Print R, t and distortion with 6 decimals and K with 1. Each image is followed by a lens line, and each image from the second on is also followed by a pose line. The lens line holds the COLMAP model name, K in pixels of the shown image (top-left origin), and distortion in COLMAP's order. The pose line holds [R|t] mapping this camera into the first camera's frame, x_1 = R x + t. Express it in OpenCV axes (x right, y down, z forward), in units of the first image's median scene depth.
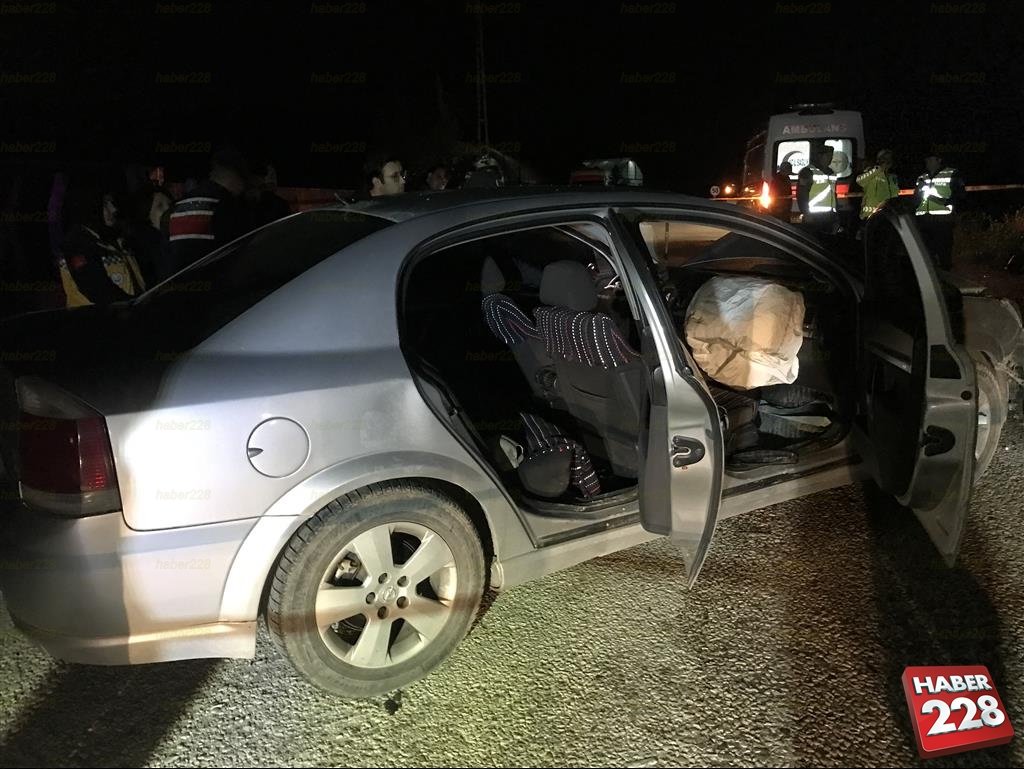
lens RADIAL K [[842.7, 0, 510.3], [0, 842.7, 370.4], [0, 0, 1]] dist [0.005971, 0.000160]
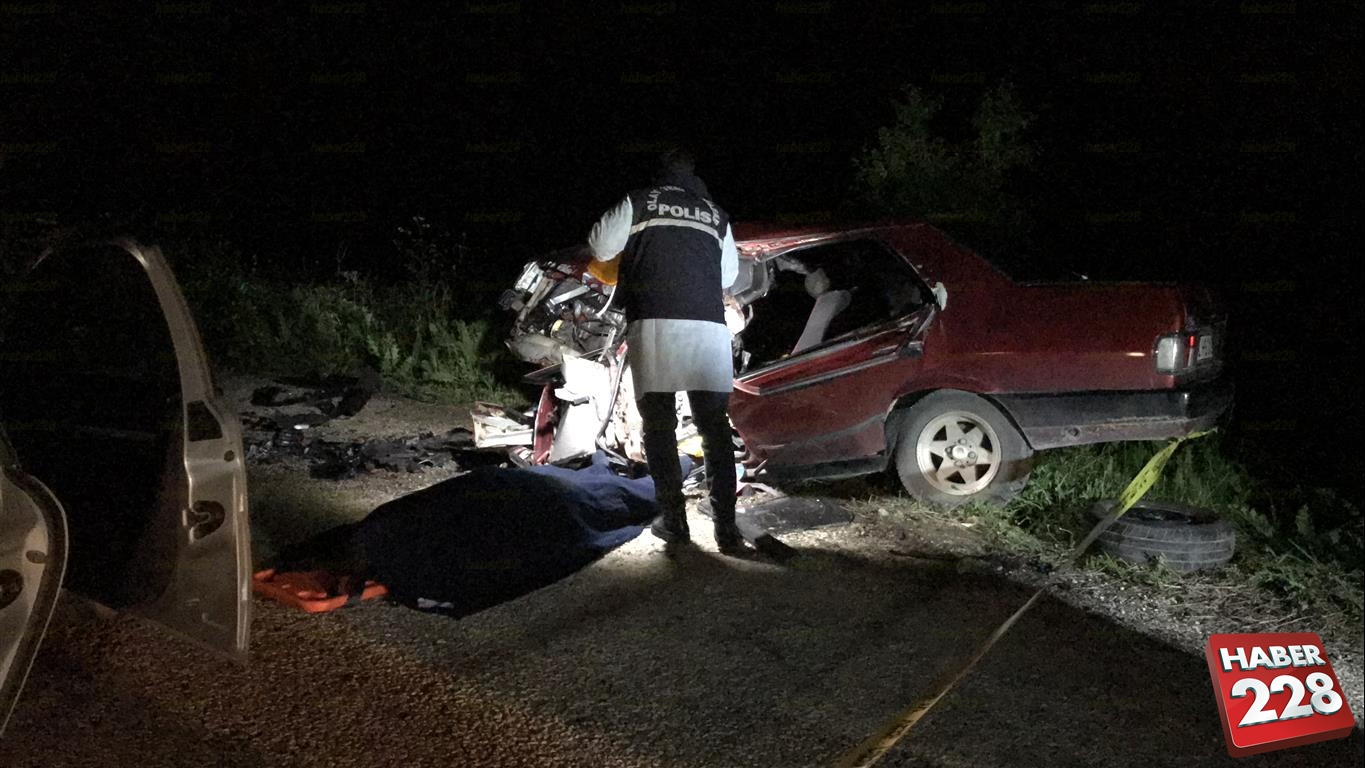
lens RADIAL K [[1306.4, 0, 679.2], [0, 1306.4, 376.2], [0, 0, 1]] dist [0.146876, -0.430418]
pose [[0.463473, -0.109188, 0.879358, -0.383934], [0.169338, 0.985004, 0.033055, -0.015670], [-0.869780, 0.133589, 0.475012, -0.017126]]
